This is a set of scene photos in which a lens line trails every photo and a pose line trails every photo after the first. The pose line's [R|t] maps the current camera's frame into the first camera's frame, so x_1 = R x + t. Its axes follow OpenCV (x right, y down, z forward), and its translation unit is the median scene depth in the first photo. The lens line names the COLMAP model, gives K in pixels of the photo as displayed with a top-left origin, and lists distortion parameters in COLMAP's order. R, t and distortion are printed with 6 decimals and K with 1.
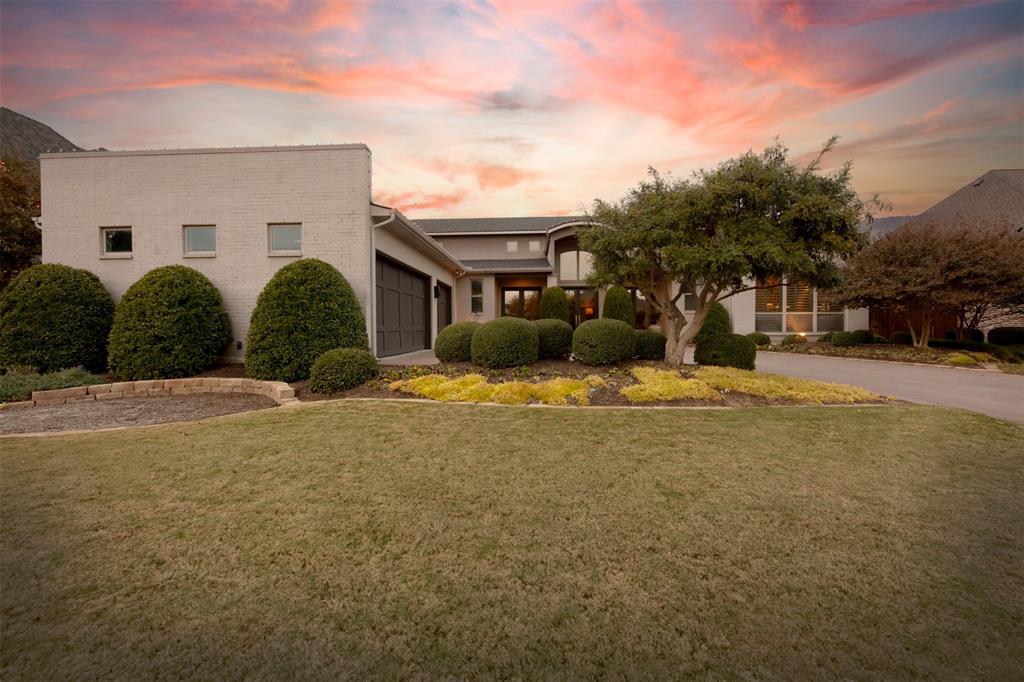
lens RADIAL K [[413.7, 0, 510.1], [0, 413.7, 338.2], [0, 0, 1]] dist [-0.002129, -0.000376]
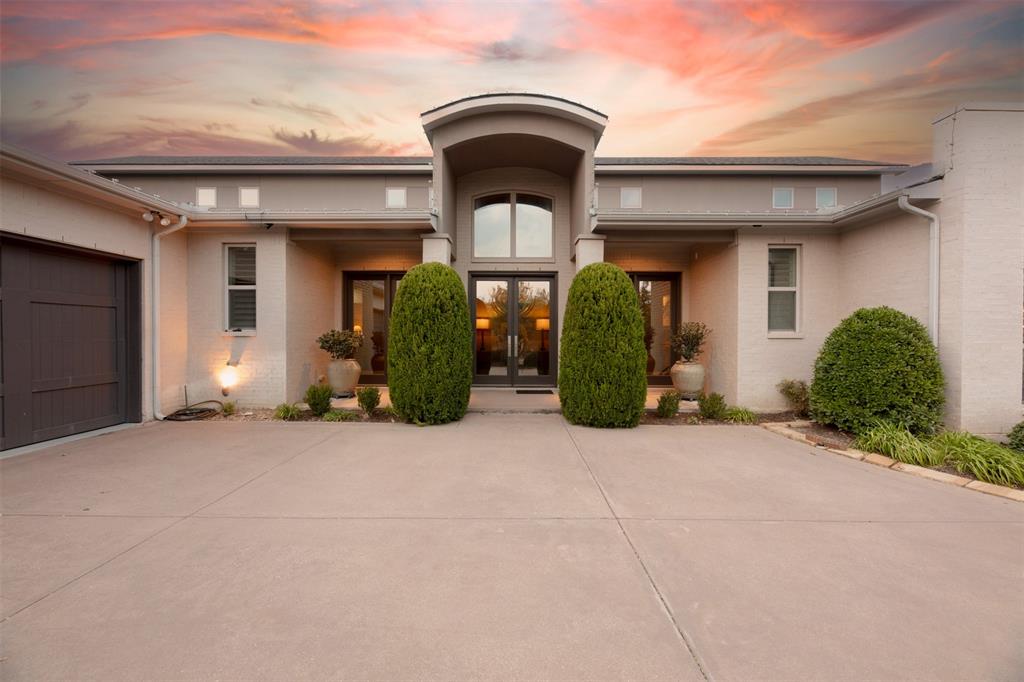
lens RADIAL K [[413.7, 0, 510.1], [0, 413.7, 338.2], [0, 0, 1]] dist [-0.002129, -0.000376]
pose [[0.998216, 0.007243, 0.059272, 0.159458], [-0.006510, 0.999900, -0.012544, -0.055278], [-0.059357, 0.012136, 0.998163, 0.650363]]
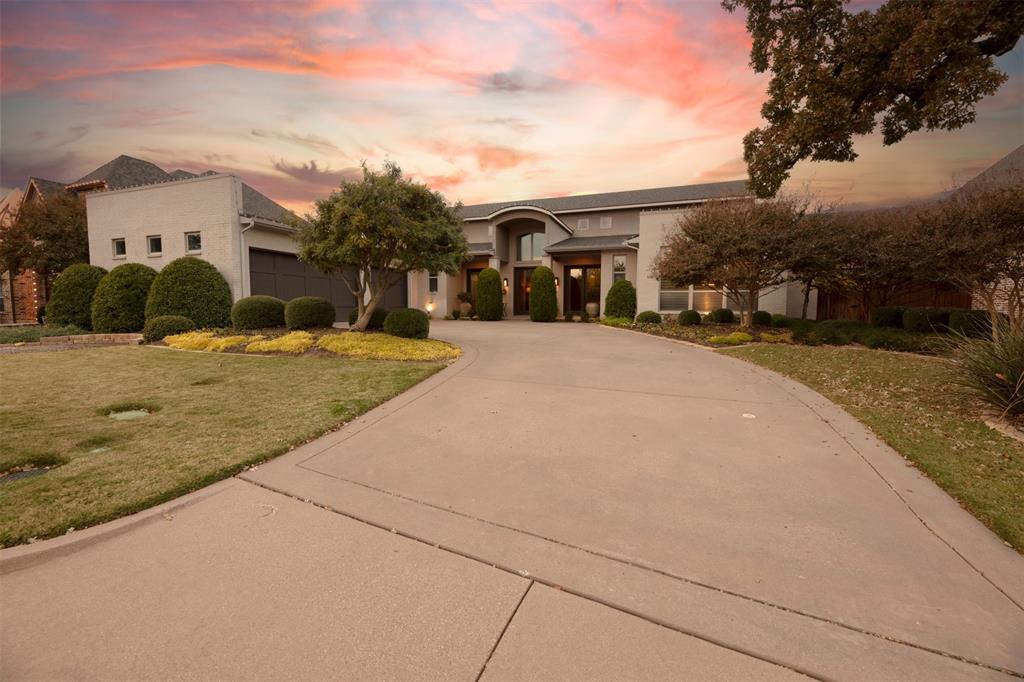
lens RADIAL K [[413.7, 0, 510.1], [0, 413.7, 338.2], [0, 0, 1]] dist [-0.002129, -0.000376]
pose [[0.958558, 0.026217, -0.283690, 0.494131], [-0.011853, 0.998565, 0.052234, 0.005376], [0.284652, -0.046706, 0.957492, -0.054302]]
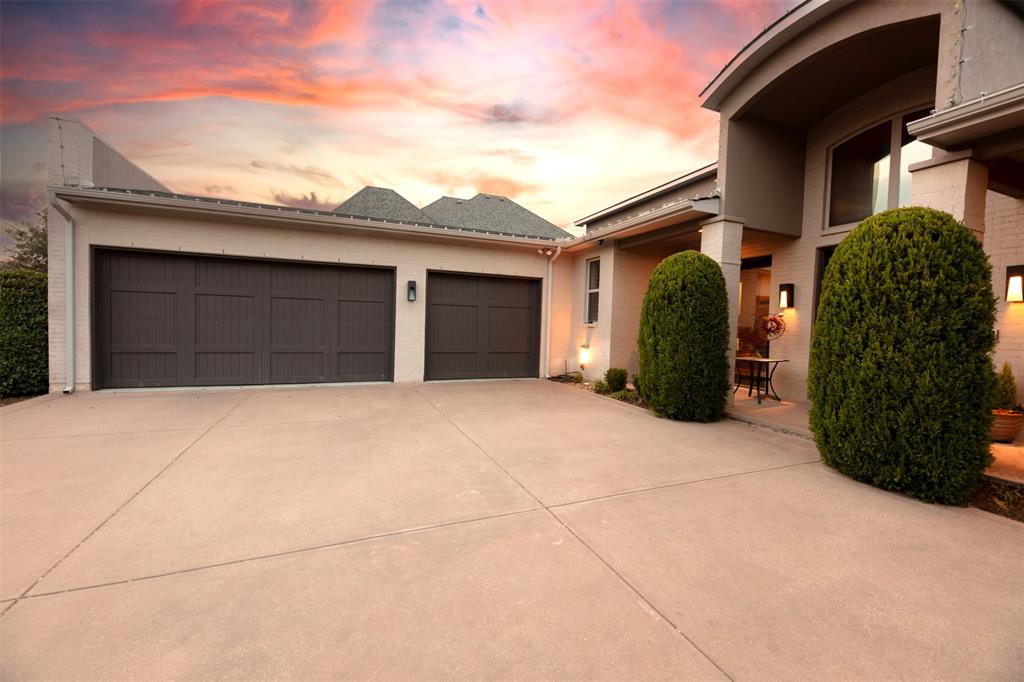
lens RADIAL K [[413.7, 0, 510.1], [0, 413.7, 338.2], [0, 0, 1]] dist [-0.002129, -0.000376]
pose [[0.432226, 0.047528, -0.900512, 0.374877], [-0.050322, 0.998325, 0.028537, -0.055941], [0.900360, 0.032981, 0.433894, 0.738854]]
